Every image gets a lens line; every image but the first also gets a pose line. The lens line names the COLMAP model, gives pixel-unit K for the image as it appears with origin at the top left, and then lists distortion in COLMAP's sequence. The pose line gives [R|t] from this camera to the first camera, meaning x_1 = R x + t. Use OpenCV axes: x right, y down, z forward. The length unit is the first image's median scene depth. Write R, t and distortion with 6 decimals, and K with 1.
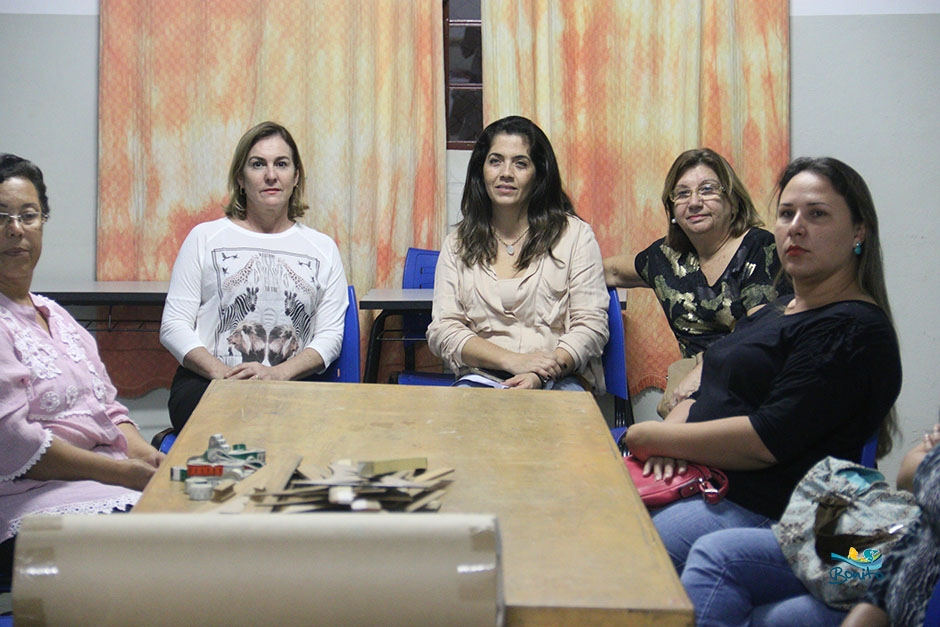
lens RADIAL K [[3336.4, 0, 470.0], [0, 3336.4, 313.5], [0, 0, 1]] dist [1.145786, 1.000966]
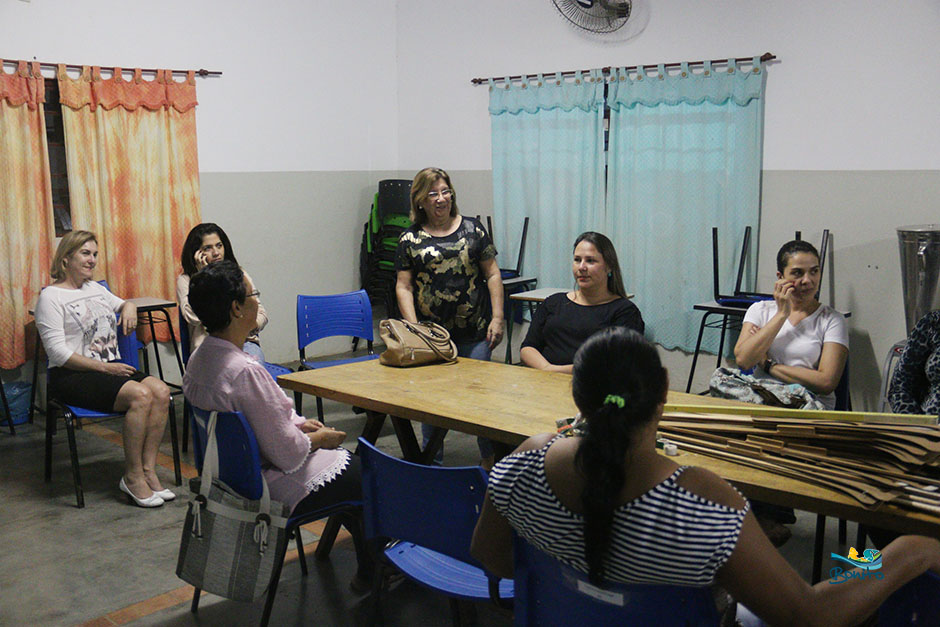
lens RADIAL K [[941.2, 0, 470.0], [0, 941.2, 313.5], [0, 0, 1]] dist [-0.016030, -0.007121]
pose [[0.632115, -0.119528, 0.765600, -0.246229], [0.071453, 0.992813, 0.096006, -0.033998], [-0.771573, -0.005982, 0.636113, 0.377345]]
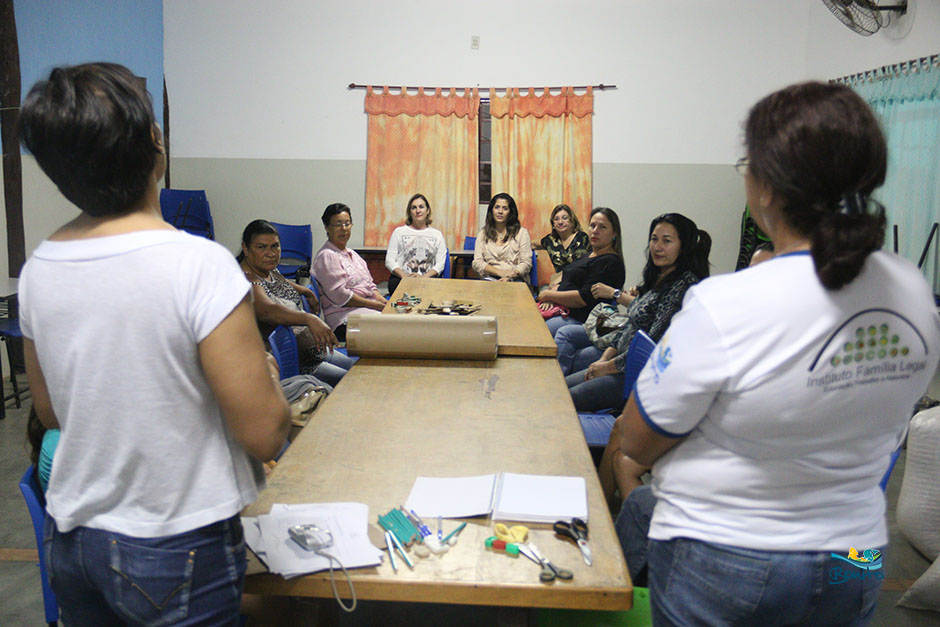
lens RADIAL K [[1064.2, 0, 470.0], [0, 1064.2, 313.5], [0, 0, 1]] dist [0.004263, 0.020825]
pose [[0.999737, 0.015848, -0.016576, 0.001937], [-0.014873, 0.998241, 0.057399, -0.004634], [0.017456, -0.057137, 0.998214, 0.029004]]
